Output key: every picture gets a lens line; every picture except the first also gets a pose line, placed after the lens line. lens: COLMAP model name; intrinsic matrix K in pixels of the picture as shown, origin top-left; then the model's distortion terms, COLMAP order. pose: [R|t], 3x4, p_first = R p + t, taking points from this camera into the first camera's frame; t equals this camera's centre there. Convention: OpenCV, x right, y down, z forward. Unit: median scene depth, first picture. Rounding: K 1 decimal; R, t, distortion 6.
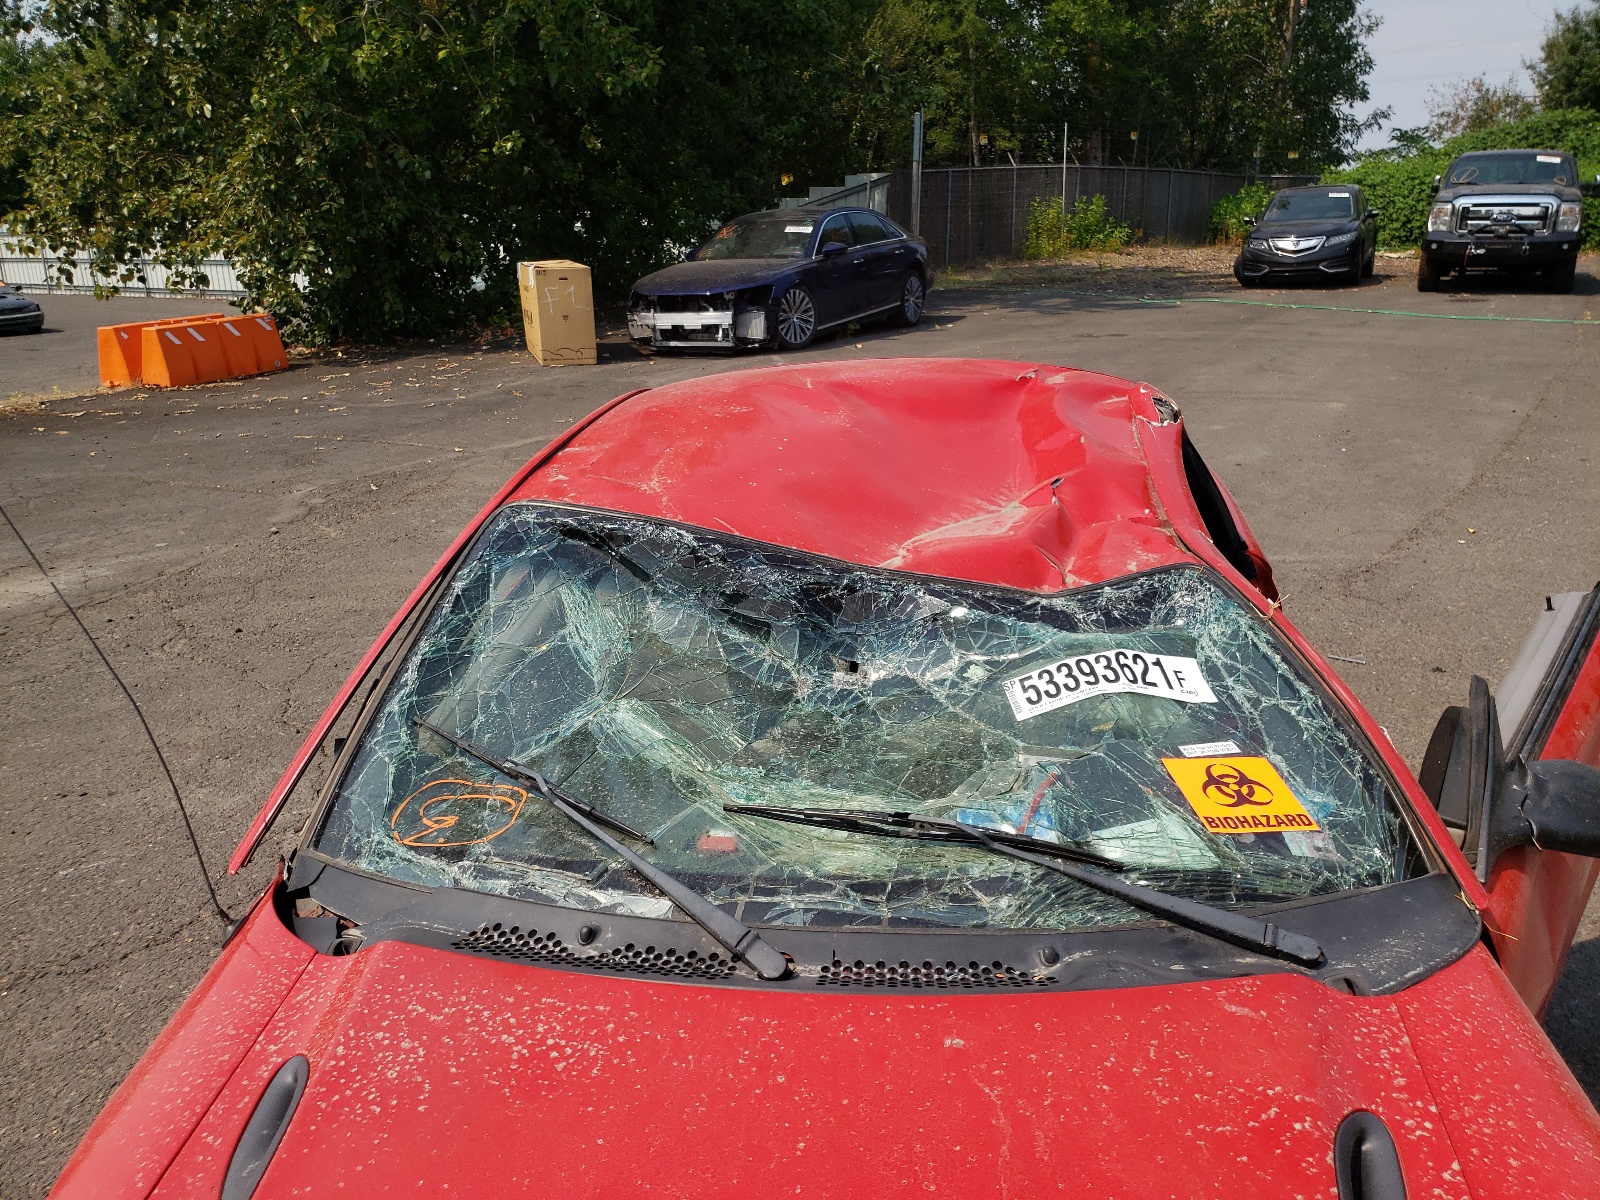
lens RADIAL K [[1208.0, 0, 797.2], [0, 1208.0, 603.9], [0, 0, 1]] dist [0.006886, 0.000413]
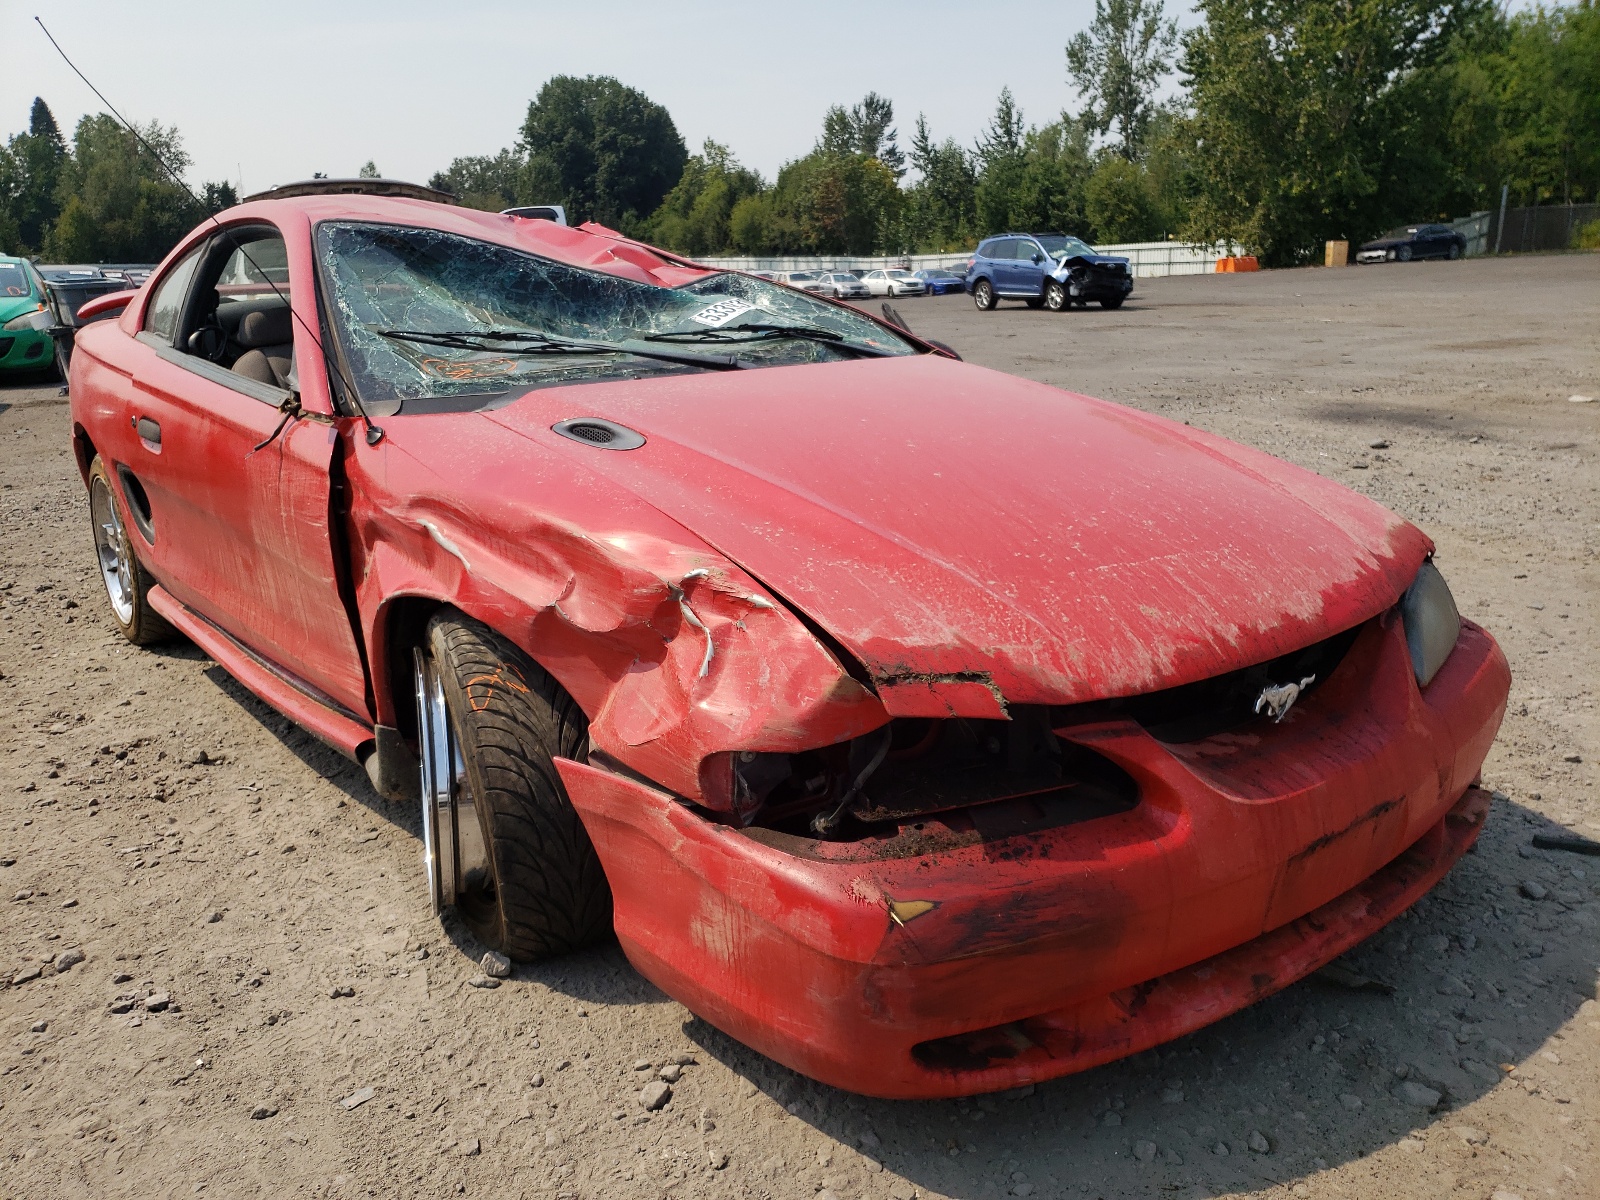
lens RADIAL K [[1208.0, 0, 795.7], [0, 1208.0, 594.7], [0, 0, 1]] dist [0.006886, 0.000413]
pose [[0.845291, 0.126349, -0.519153, 0.466409], [-0.147880, 0.989005, -0.000080, 1.050938], [0.513435, 0.076840, 0.854681, -2.989476]]
